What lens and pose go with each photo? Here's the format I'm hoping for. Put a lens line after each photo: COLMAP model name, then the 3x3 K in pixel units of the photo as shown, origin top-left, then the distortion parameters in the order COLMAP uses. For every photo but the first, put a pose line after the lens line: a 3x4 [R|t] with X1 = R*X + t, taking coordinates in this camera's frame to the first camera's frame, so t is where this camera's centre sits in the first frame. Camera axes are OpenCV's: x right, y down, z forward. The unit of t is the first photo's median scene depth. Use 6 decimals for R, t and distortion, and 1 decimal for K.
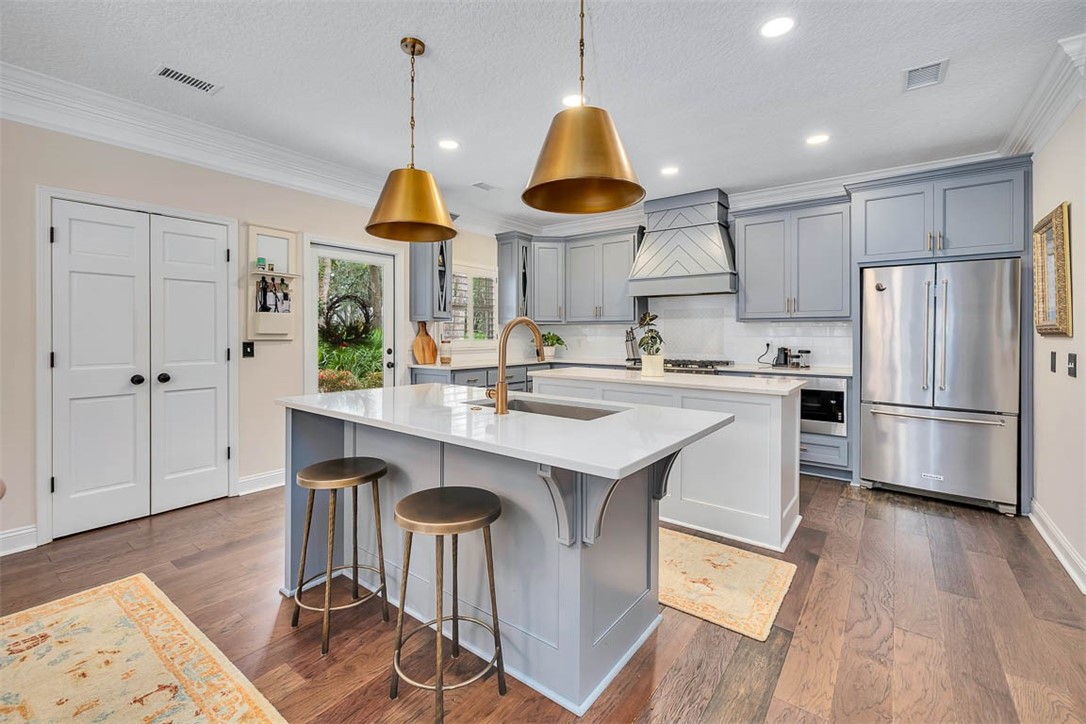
lens RADIAL K [[470.3, 0, 542.5], [0, 470.3, 333.6], [0, 0, 1]] dist [-0.000838, 0.000001]
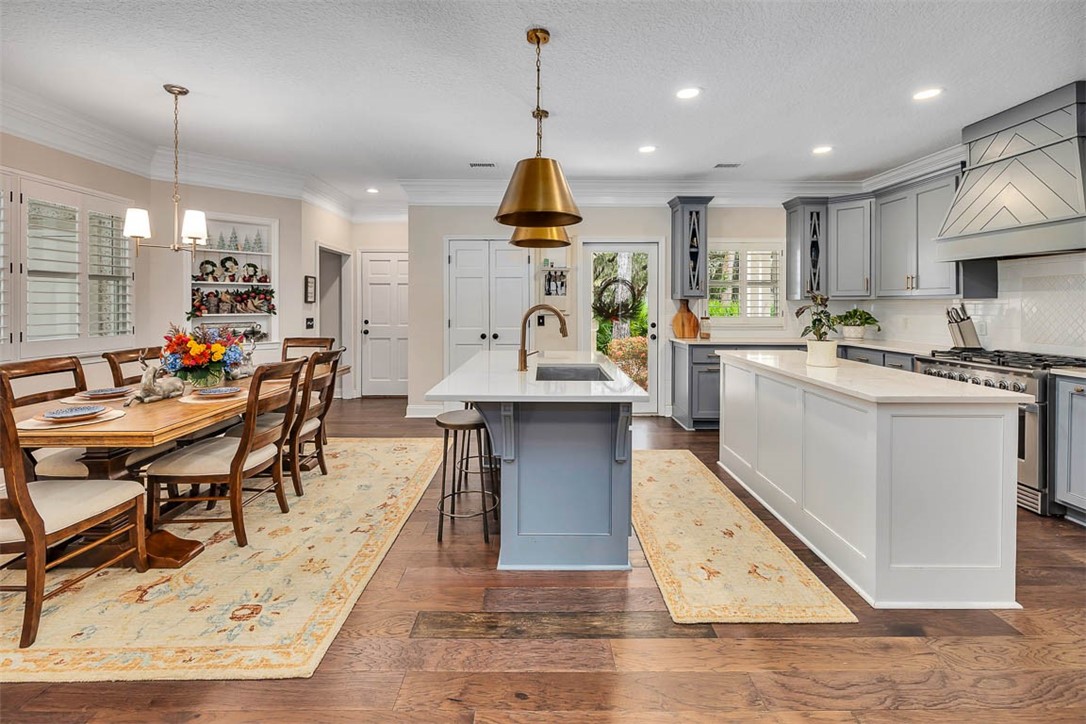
lens RADIAL K [[481.1, 0, 541.9], [0, 481.1, 307.9], [0, 0, 1]] dist [-0.000600, -0.000151]
pose [[0.604993, 0.007675, -0.796194, 0.518941], [-0.000455, 0.999957, 0.009294, -0.018522], [0.796231, -0.005261, 0.604970, 0.063944]]
